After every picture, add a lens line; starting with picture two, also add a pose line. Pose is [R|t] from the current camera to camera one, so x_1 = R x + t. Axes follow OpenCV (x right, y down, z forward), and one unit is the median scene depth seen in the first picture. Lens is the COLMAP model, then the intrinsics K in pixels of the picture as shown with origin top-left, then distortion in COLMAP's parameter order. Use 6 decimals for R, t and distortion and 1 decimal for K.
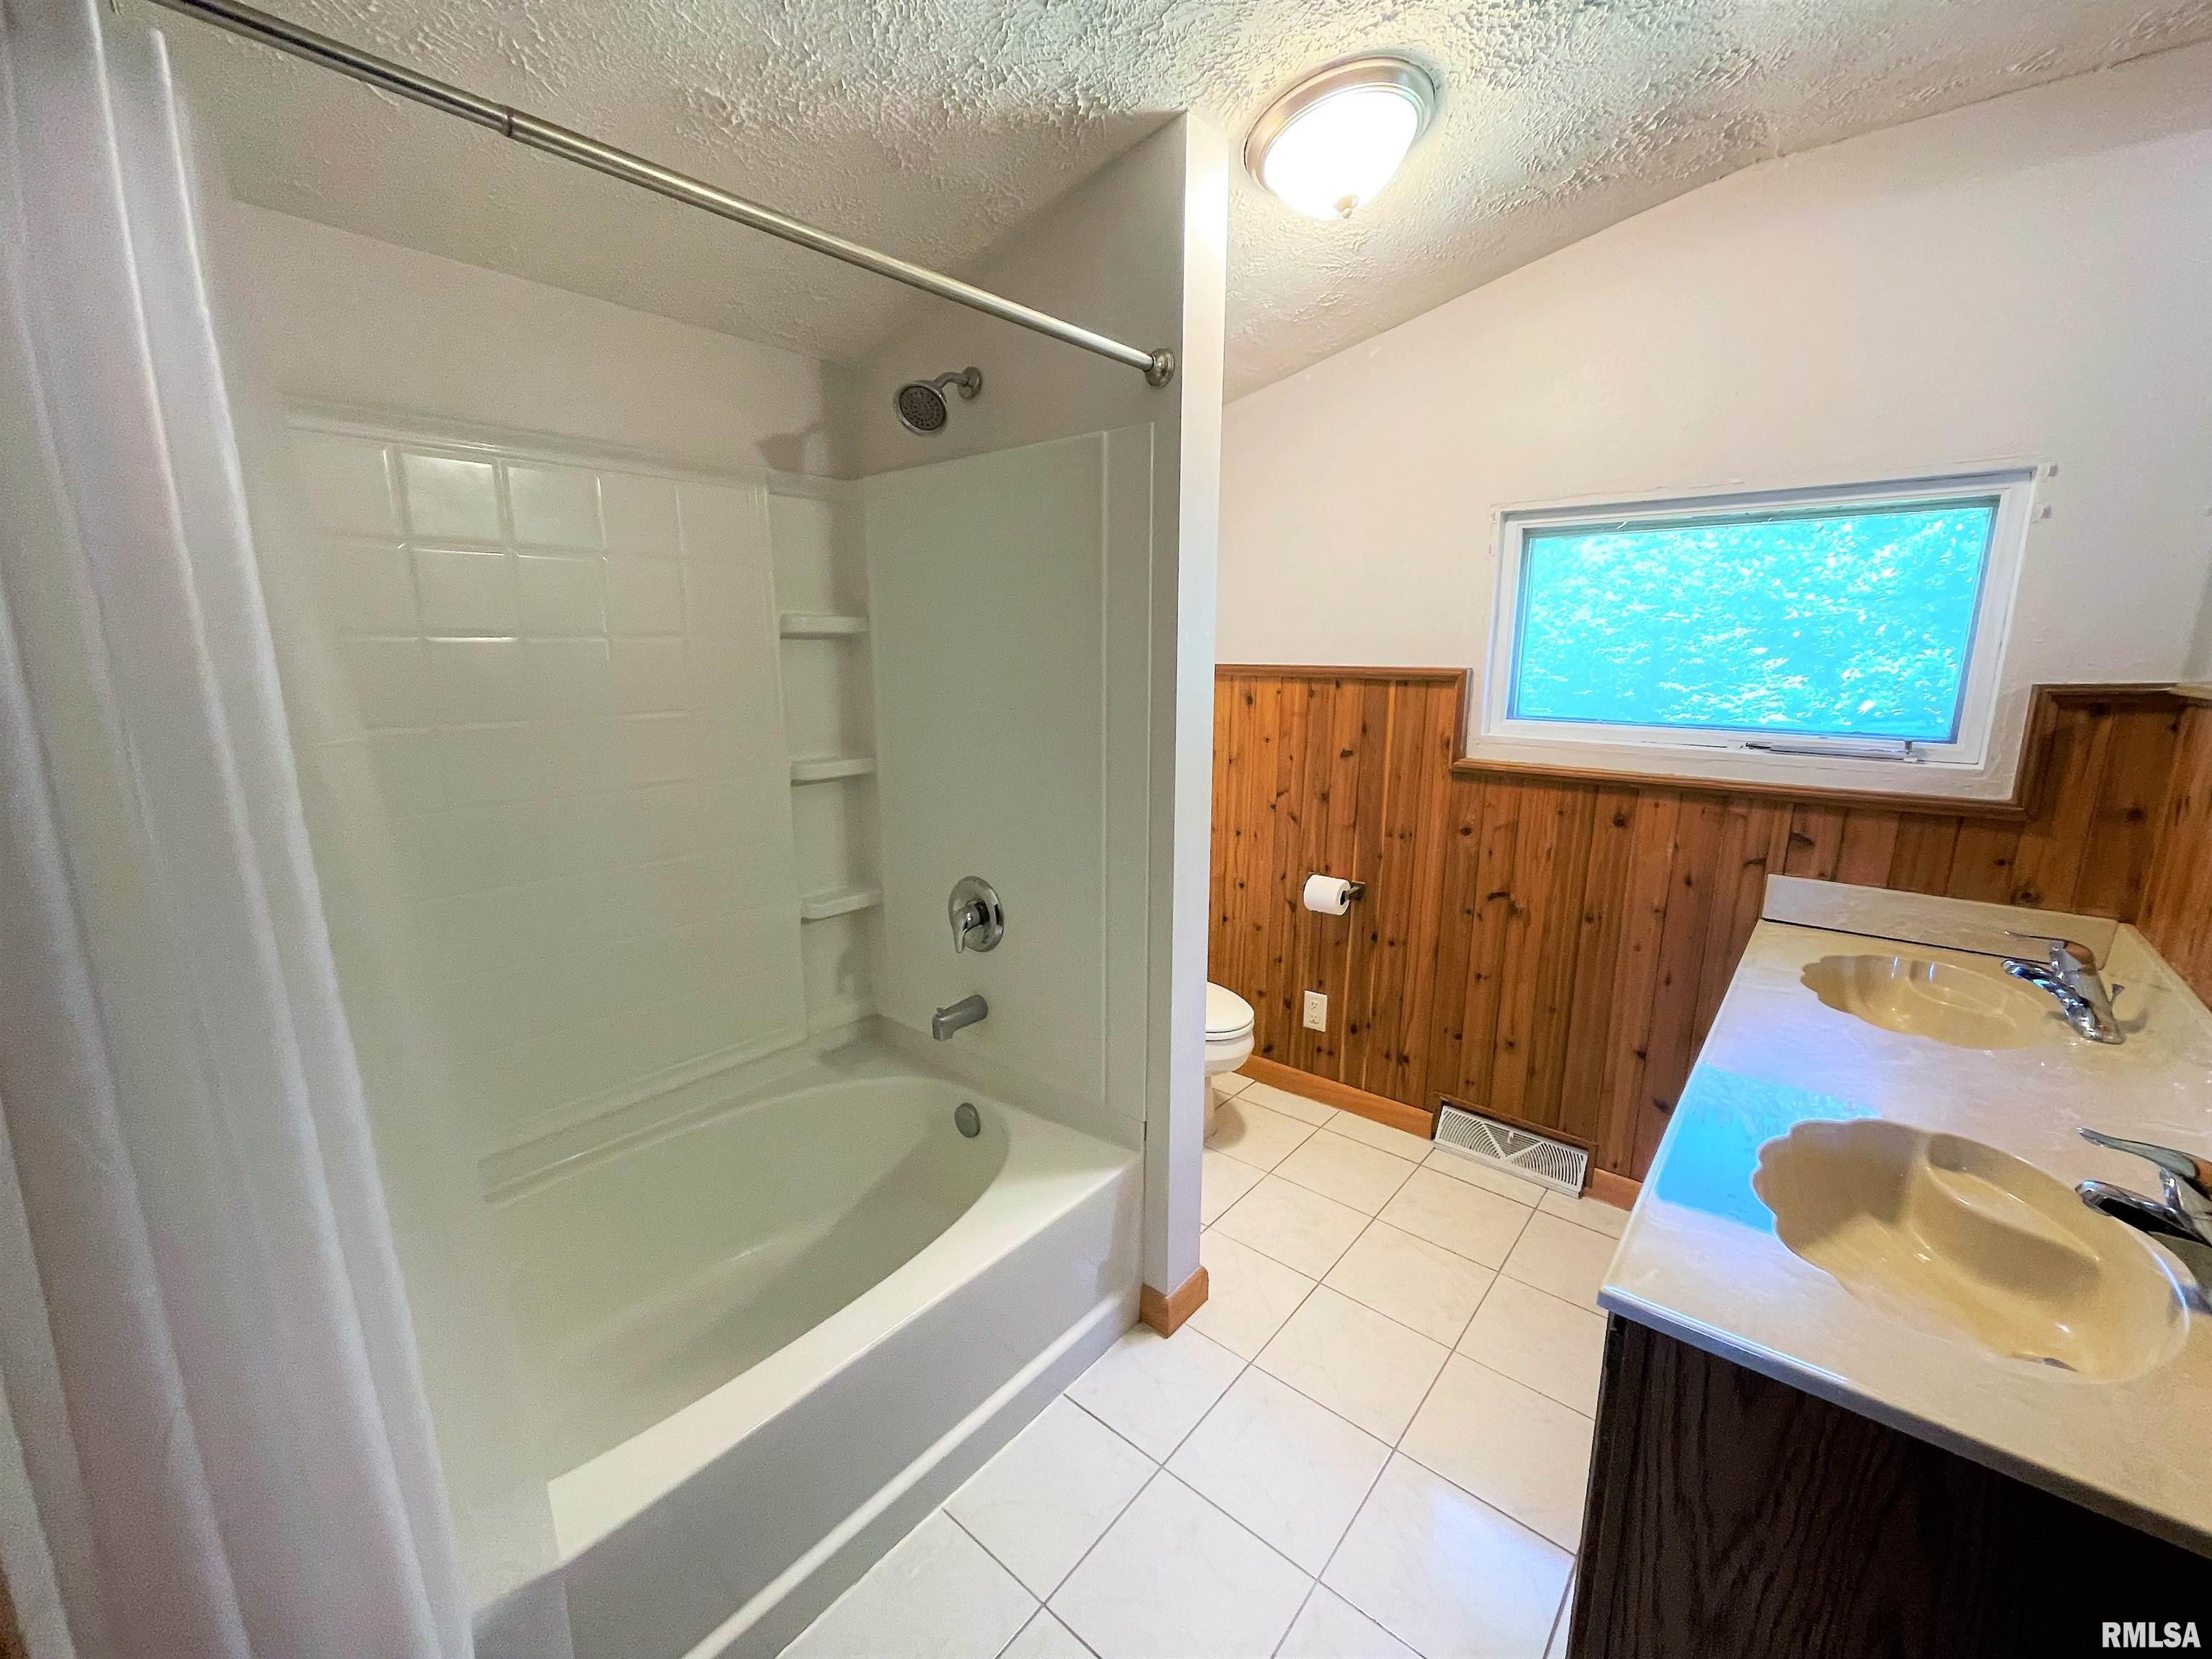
lens RADIAL K [[892.0, 0, 1102.9], [0, 892.0, 823.6], [0, 0, 1]] dist [-0.001310, -0.000309]
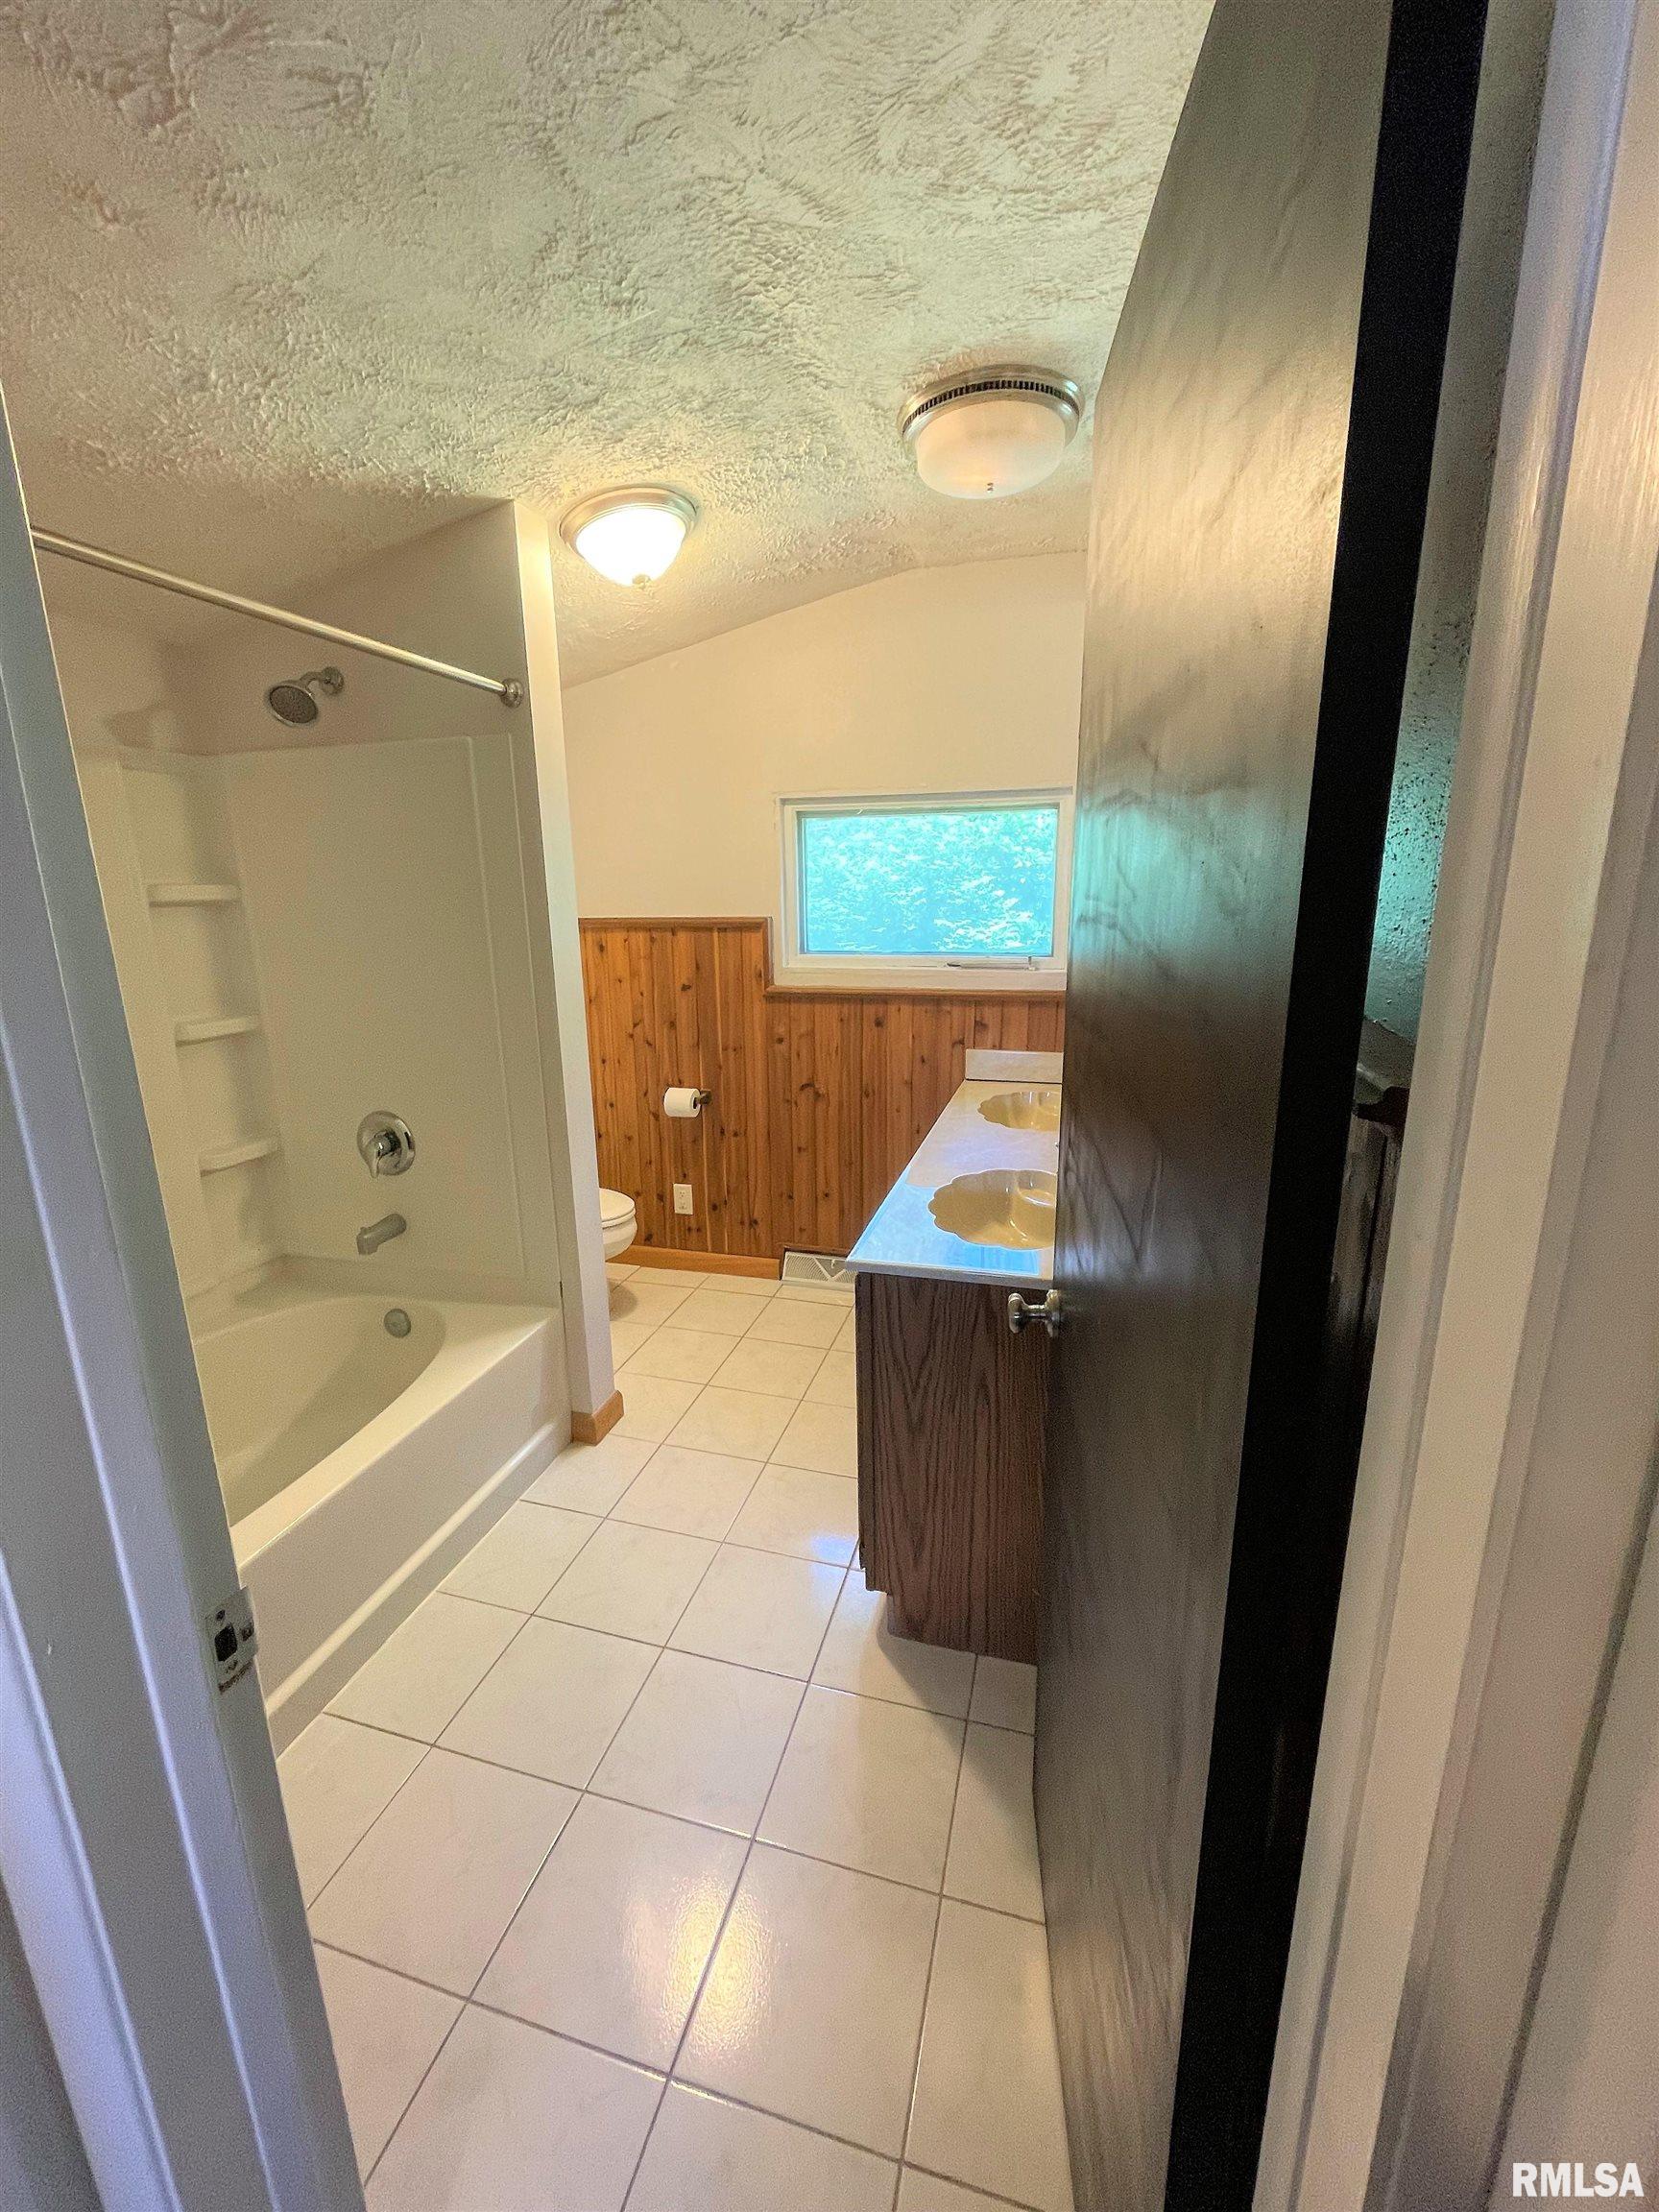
lens RADIAL K [[892.0, 0, 832.2], [0, 892.0, 1102.1], [0, 0, 1]] dist [-0.001310, -0.000309]
pose [[0.910280, -0.109578, 0.399227, -0.071590], [0.095727, 0.993913, 0.054536, 0.041065], [-0.402773, -0.011426, 0.915229, -0.288658]]
